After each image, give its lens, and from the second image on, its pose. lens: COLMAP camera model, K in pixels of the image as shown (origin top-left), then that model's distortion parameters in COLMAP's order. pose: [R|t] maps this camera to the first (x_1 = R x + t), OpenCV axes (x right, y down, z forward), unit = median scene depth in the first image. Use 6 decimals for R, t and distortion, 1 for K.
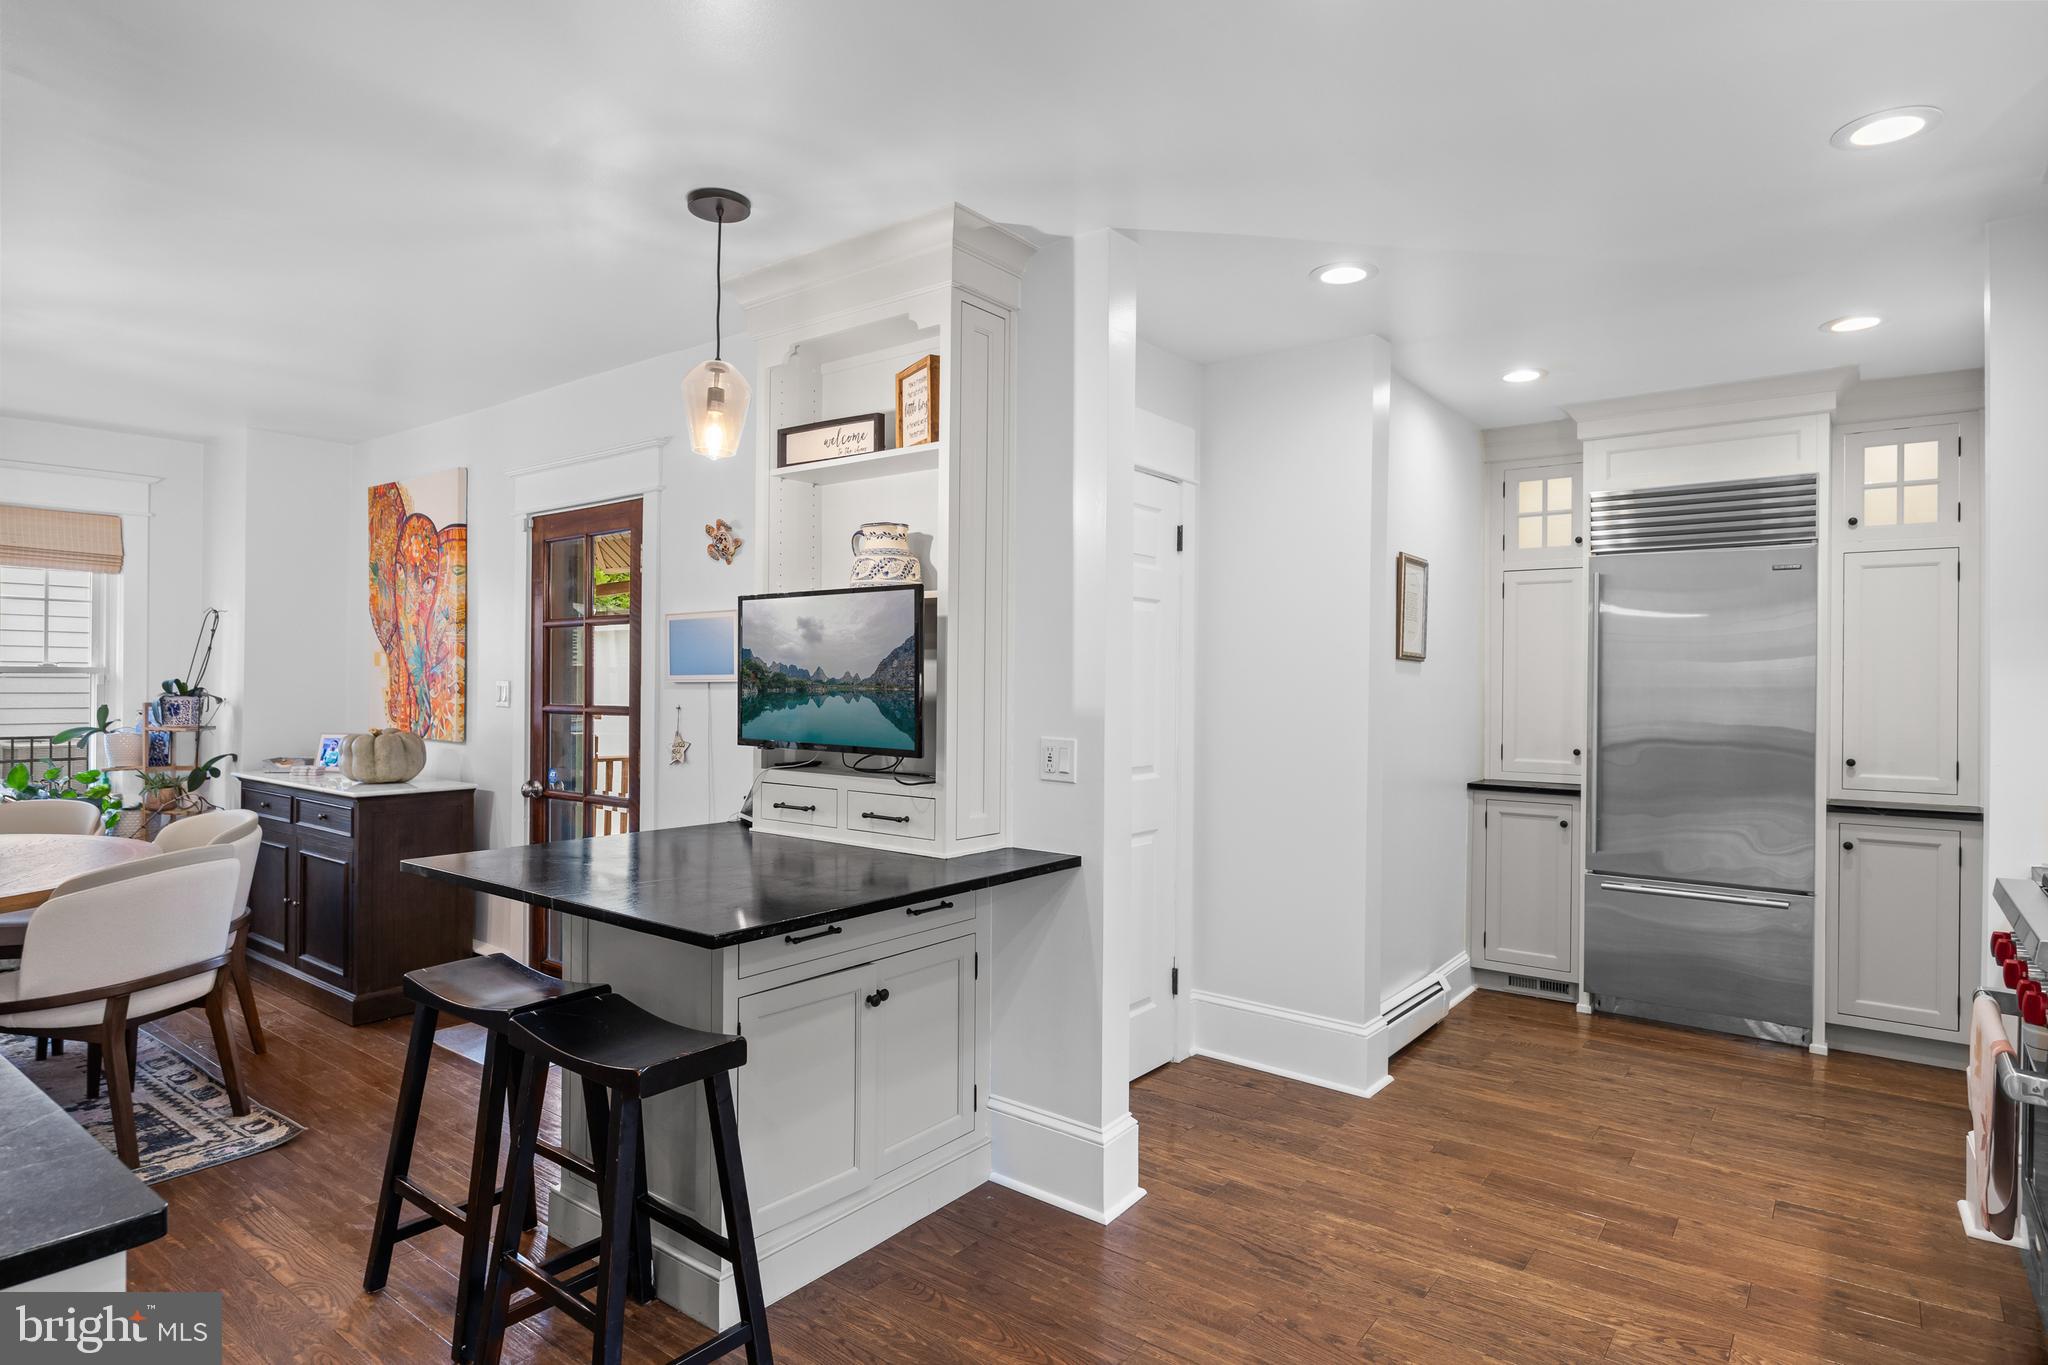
lens RADIAL K [[1122.6, 0, 1027.3], [0, 1122.6, 684.0], [0, 0, 1]] dist [0.002324, 0.000280]
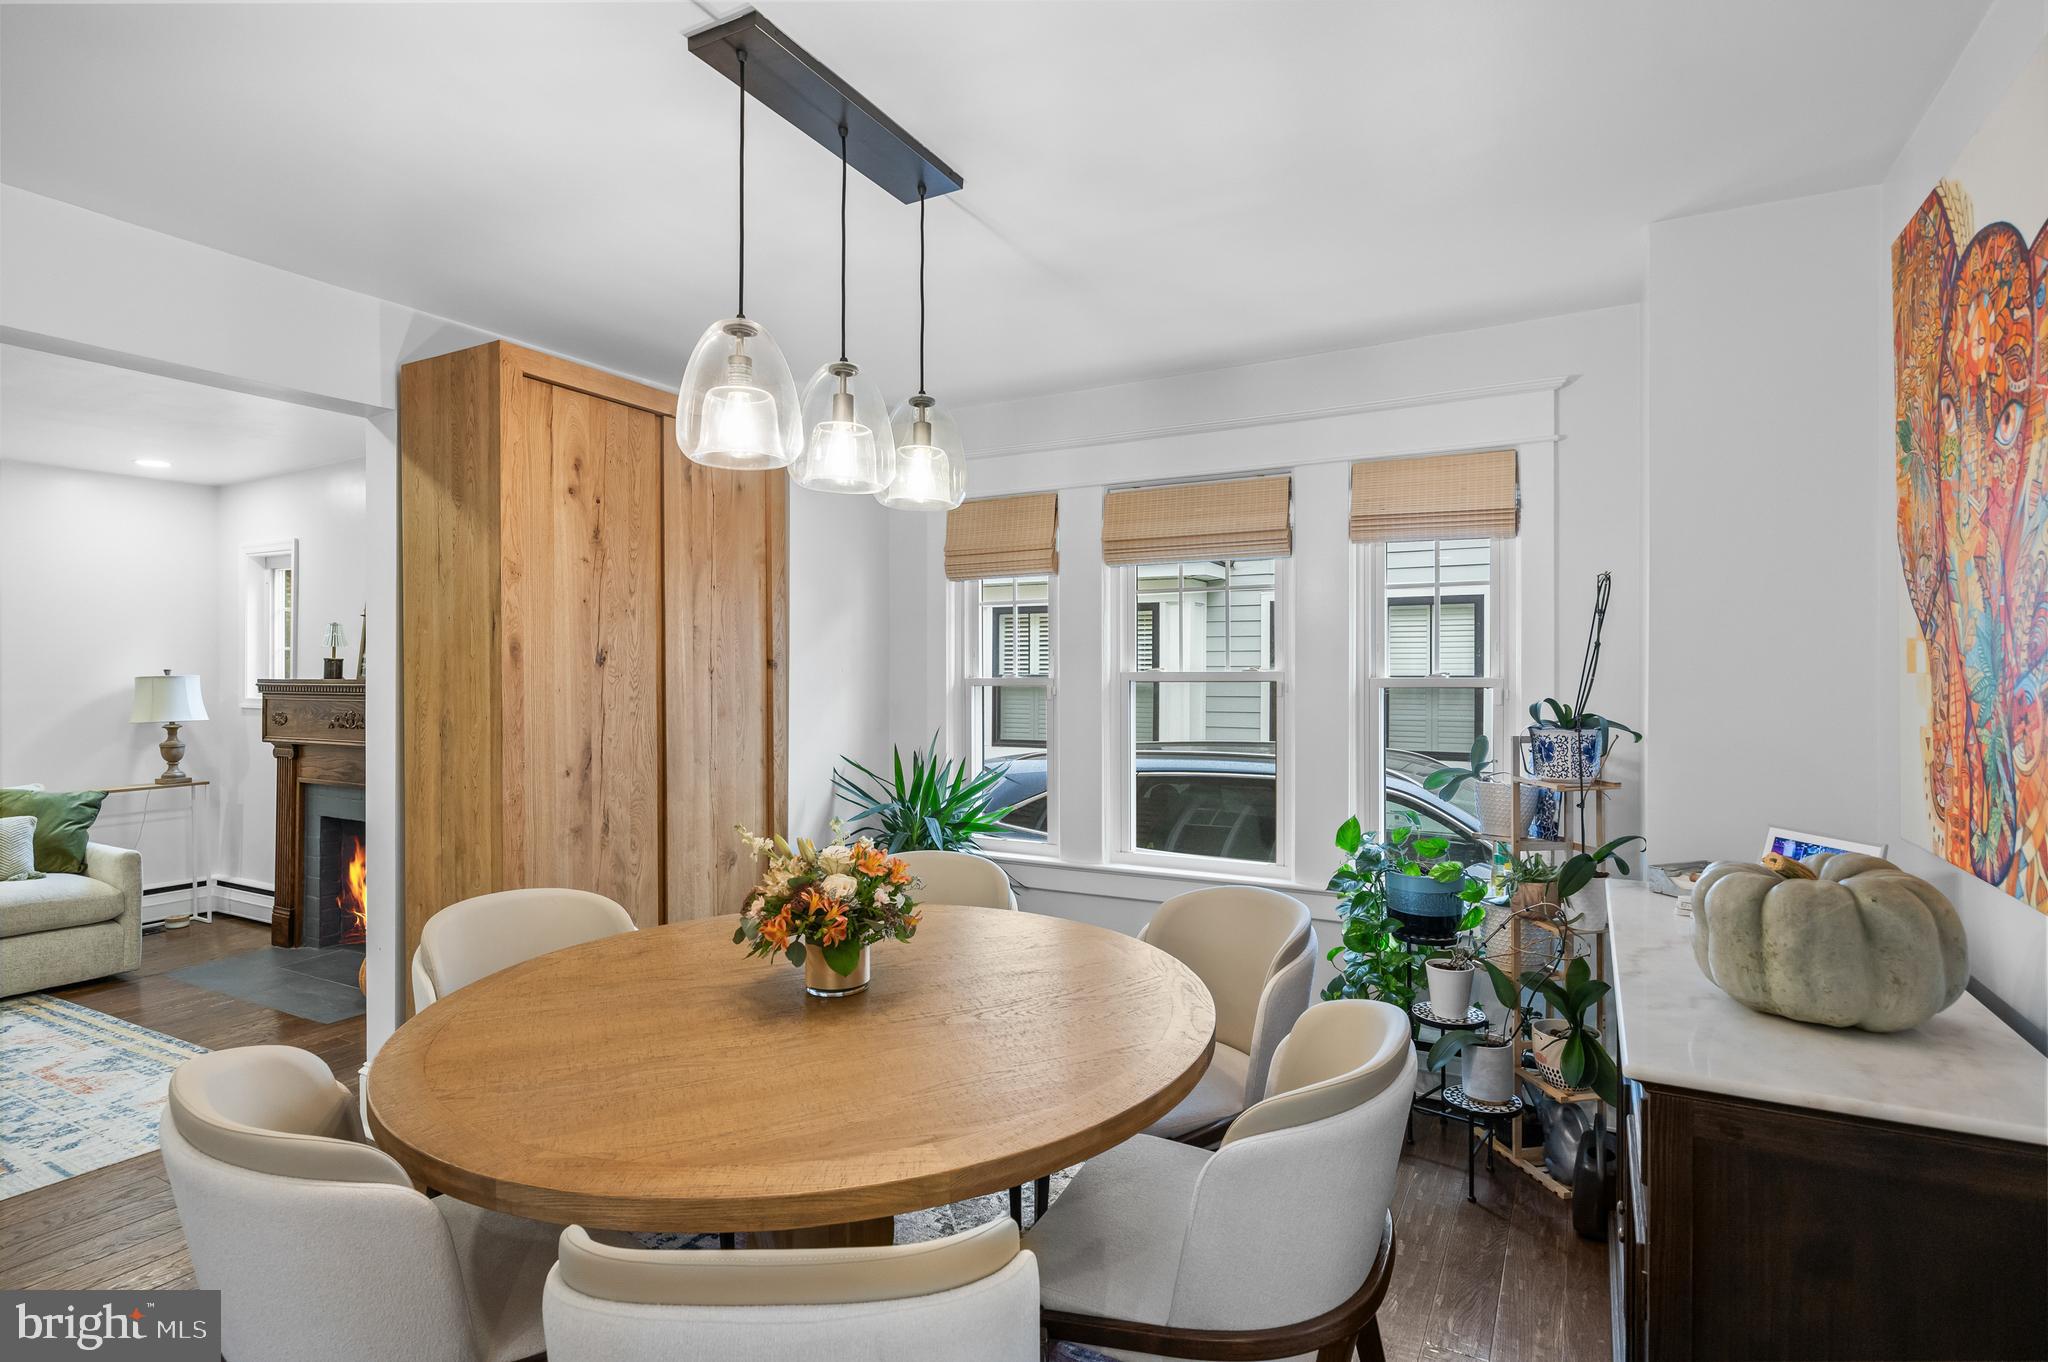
lens RADIAL K [[1024.5, 0, 1025.1], [0, 1024.5, 673.6], [0, 0, 1]] dist [-0.000320, 0.000580]
pose [[0.160120, -0.008869, -0.987058, -0.274008], [0.000488, 0.999960, -0.008905, -0.012841], [0.987097, 0.000944, 0.160118, 0.645342]]
